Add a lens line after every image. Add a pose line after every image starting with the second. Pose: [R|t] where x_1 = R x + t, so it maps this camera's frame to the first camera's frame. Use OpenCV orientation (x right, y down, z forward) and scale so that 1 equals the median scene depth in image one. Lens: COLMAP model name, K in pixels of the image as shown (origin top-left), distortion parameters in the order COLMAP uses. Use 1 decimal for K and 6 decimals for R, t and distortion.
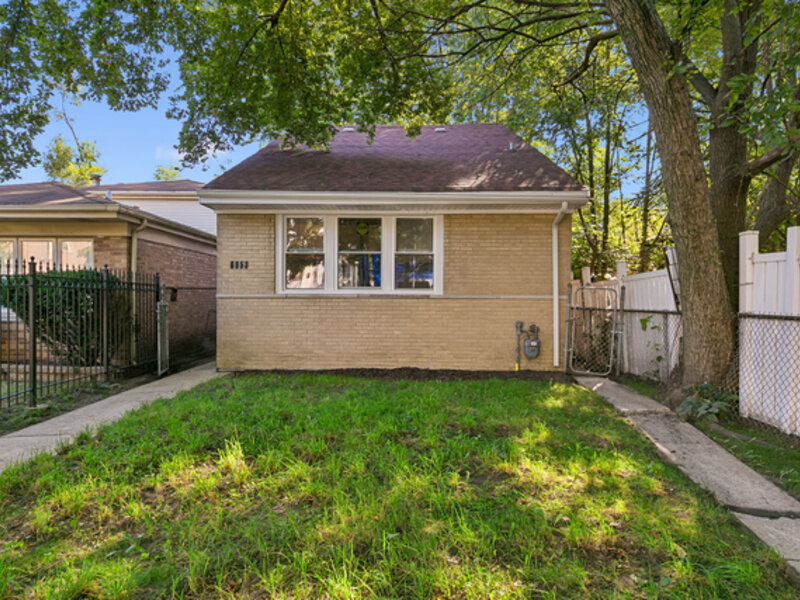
lens RADIAL K [[474.1, 0, 400.0], [0, 474.1, 300.5], [0, 0, 1]] dist [0.001694, 0.000711]
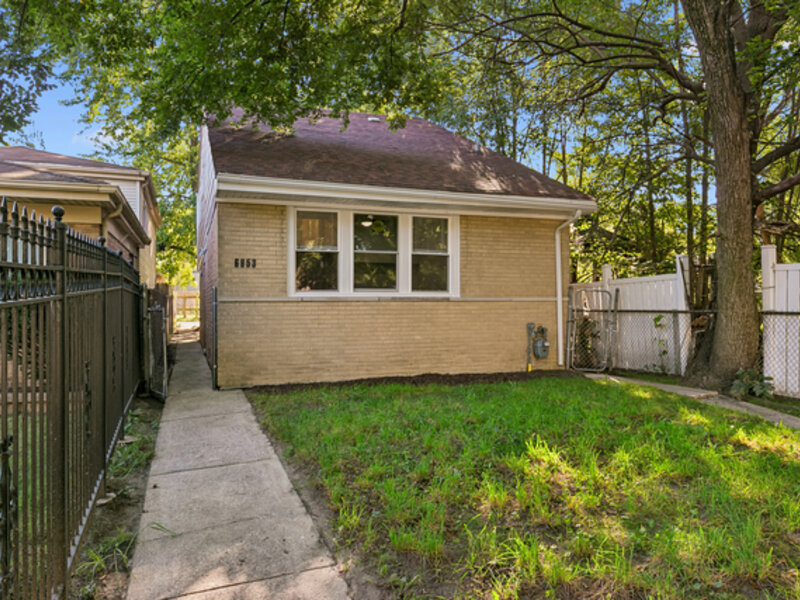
lens RADIAL K [[535.2, 0, 399.8], [0, 535.2, 298.3], [0, 0, 1]] dist [-0.012534, -0.003289]
pose [[0.942119, -0.004740, 0.335245, -0.398532], [0.008253, 0.999925, -0.009054, -0.000991], [-0.335177, 0.011297, 0.942087, 0.003925]]
